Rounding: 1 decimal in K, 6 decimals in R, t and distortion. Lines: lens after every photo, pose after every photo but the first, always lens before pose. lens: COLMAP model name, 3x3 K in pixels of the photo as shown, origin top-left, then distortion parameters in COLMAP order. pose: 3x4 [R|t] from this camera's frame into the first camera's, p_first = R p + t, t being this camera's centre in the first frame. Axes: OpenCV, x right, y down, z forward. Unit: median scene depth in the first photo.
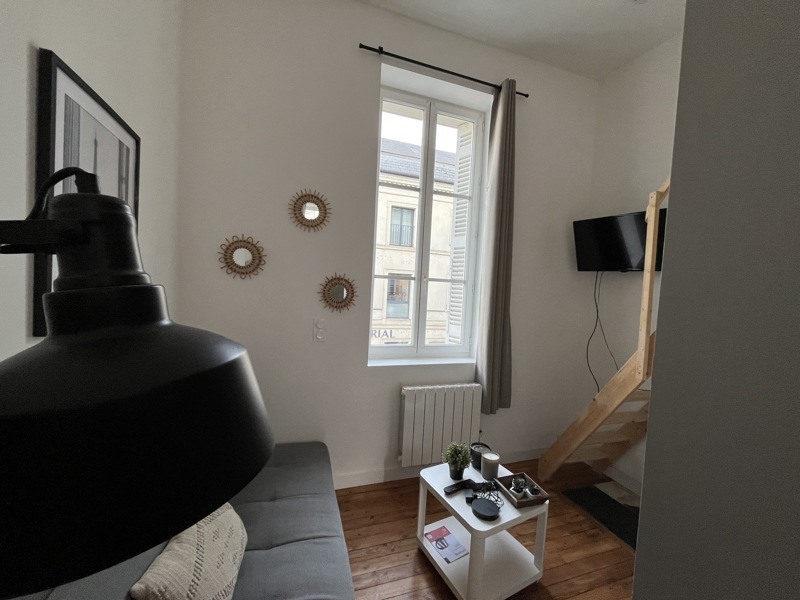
lens RADIAL K [[321.4, 0, 398.4], [0, 321.4, 302.0], [0, 0, 1]] dist [0.000926, 0.000301]
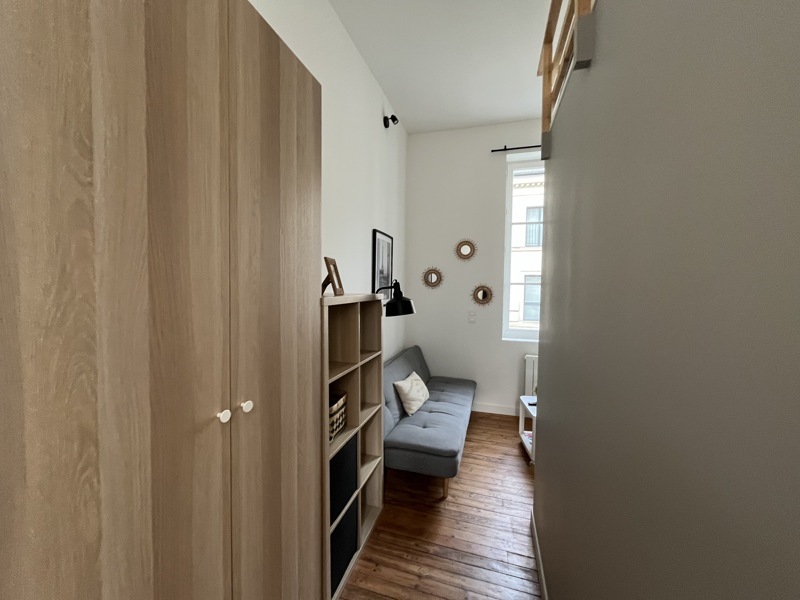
lens RADIAL K [[321.4, 0, 397.9], [0, 321.4, 300.4], [0, 0, 1]] dist [0.000926, 0.000301]
pose [[0.809143, -0.016948, -0.587367, 0.505143], [0.002301, 0.999668, -0.025676, 0.048525], [0.587607, 0.019424, 0.808913, -0.723264]]
